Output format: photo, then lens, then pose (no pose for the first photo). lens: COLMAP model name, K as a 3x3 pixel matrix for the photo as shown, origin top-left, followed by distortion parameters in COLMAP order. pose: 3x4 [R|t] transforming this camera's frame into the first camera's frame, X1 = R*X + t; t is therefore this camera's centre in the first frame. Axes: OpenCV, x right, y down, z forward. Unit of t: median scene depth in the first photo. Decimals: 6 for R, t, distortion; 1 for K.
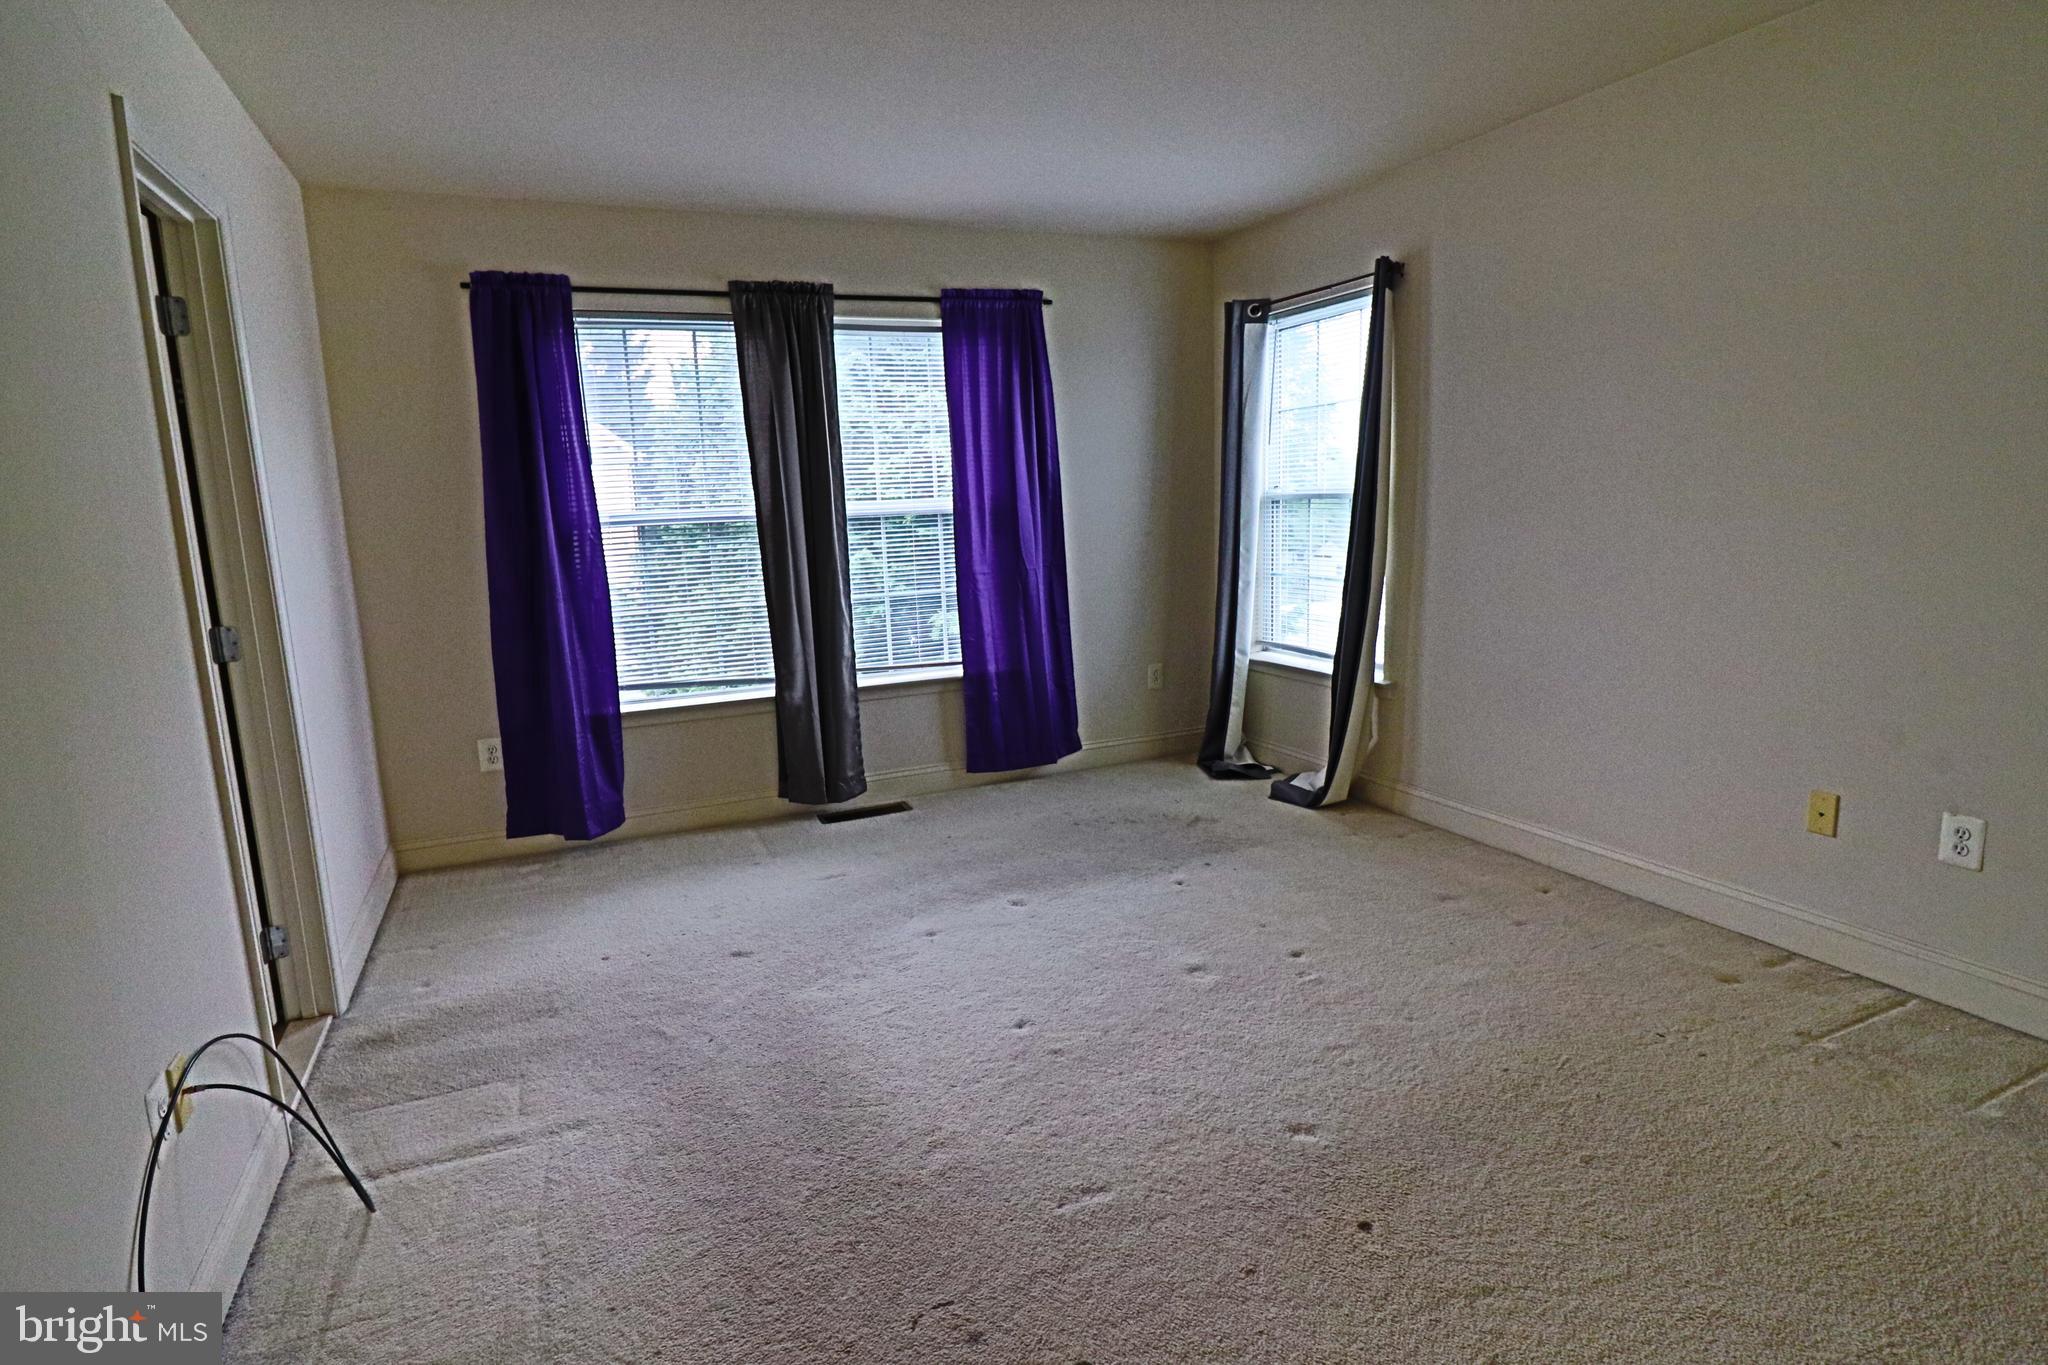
lens RADIAL K [[1059.1, 0, 1014.9], [0, 1059.1, 677.9], [0, 0, 1]] dist [0.002562, -0.015063]
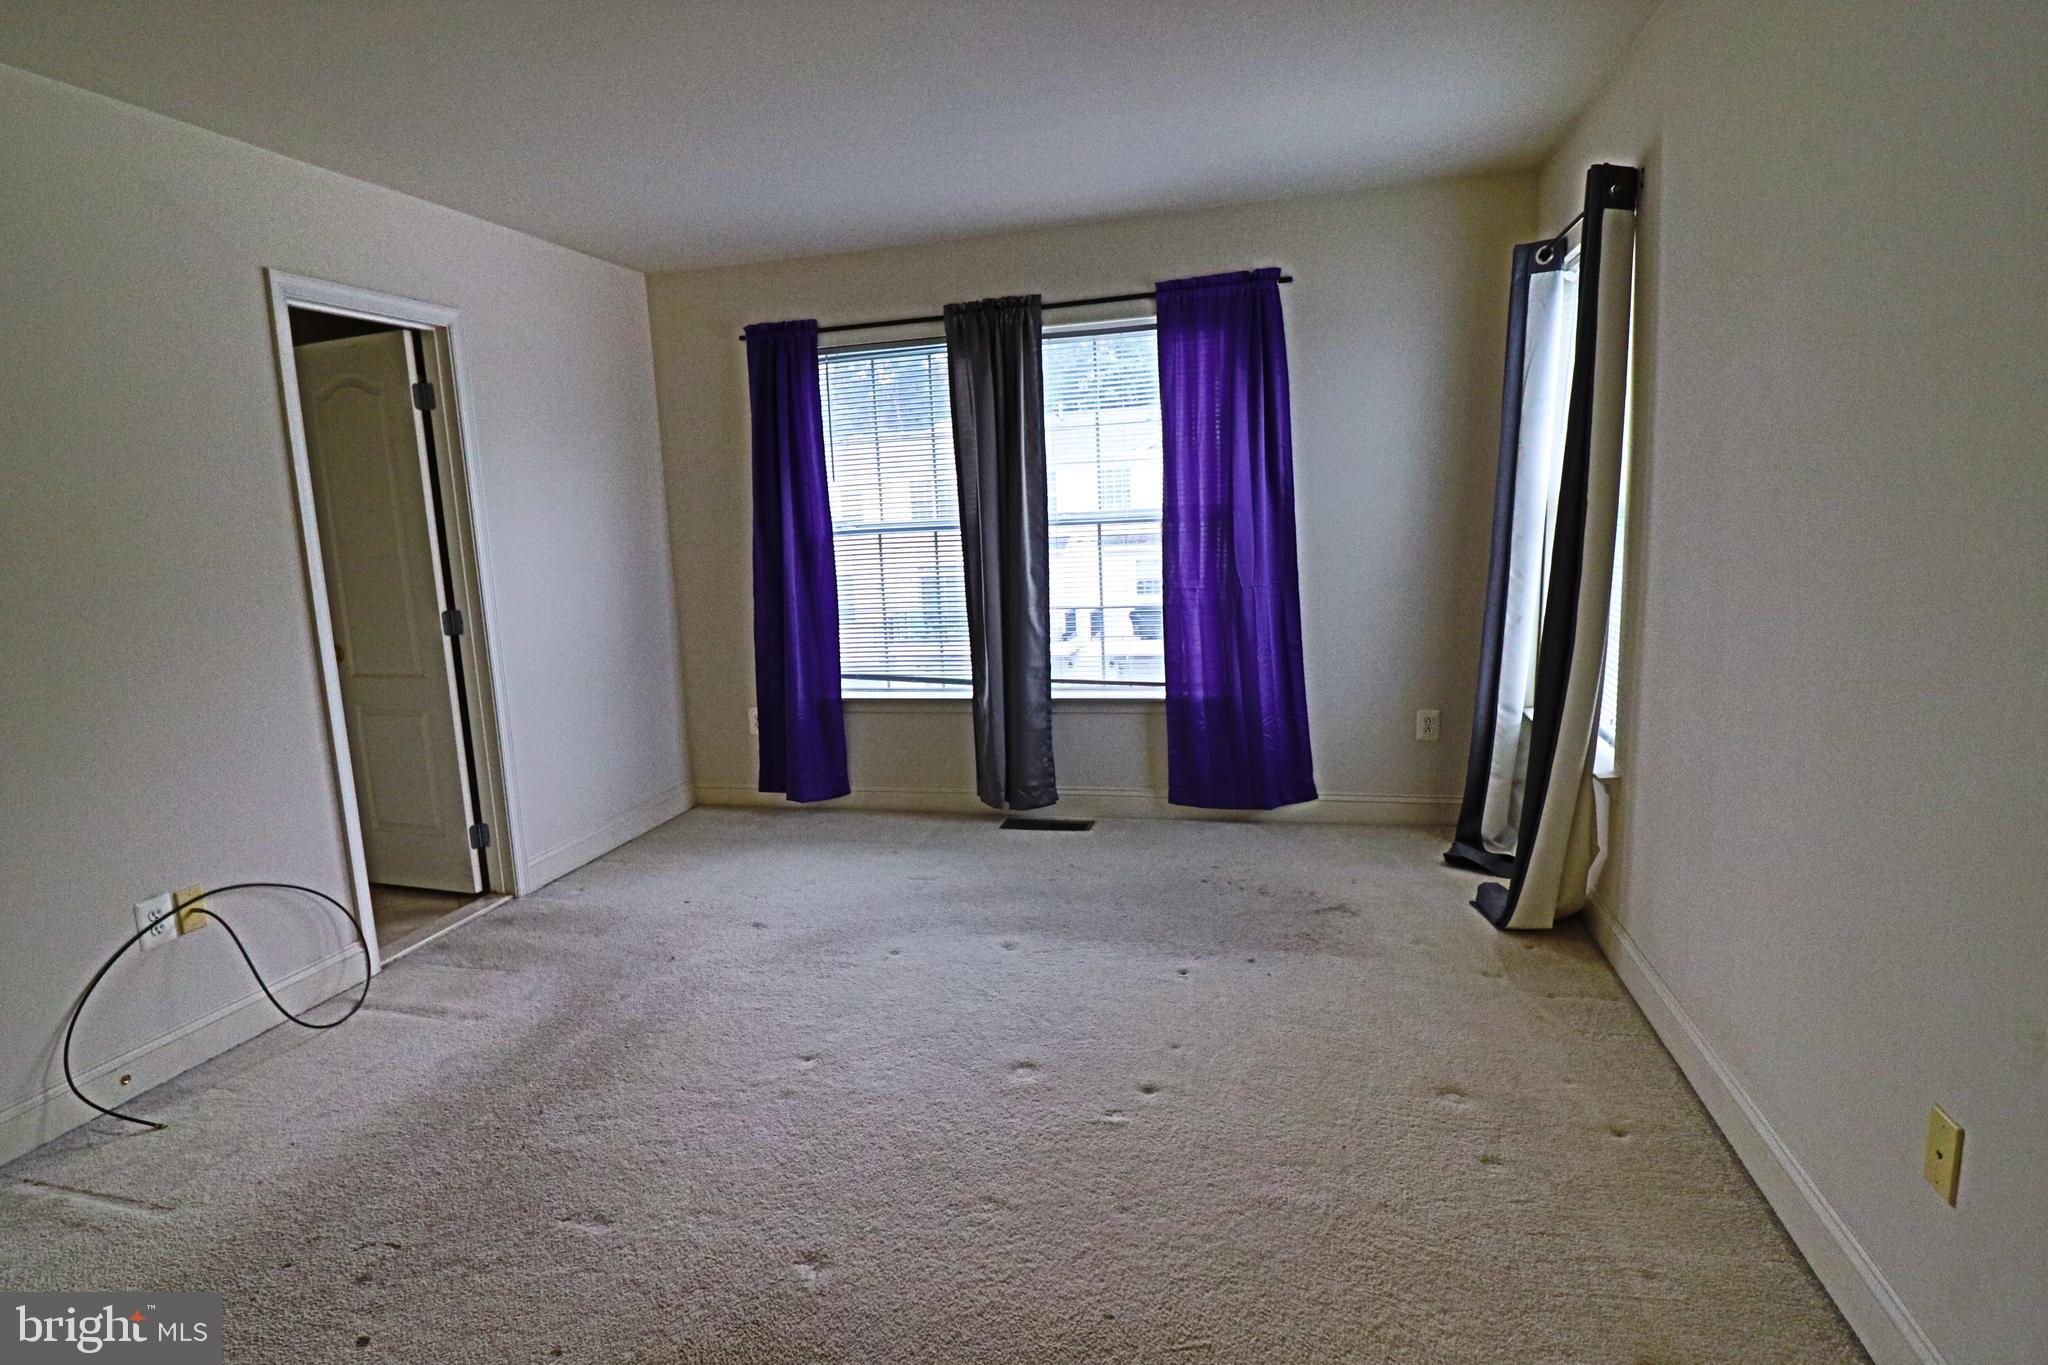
lens RADIAL K [[1059.1, 0, 1014.9], [0, 1059.1, 677.9], [0, 0, 1]] dist [0.002562, -0.015063]
pose [[0.784571, 0.098213, -0.612211, 0.459795], [-0.088993, 0.994989, 0.045571, -0.056273], [0.613619, 0.018729, 0.789380, 0.206811]]
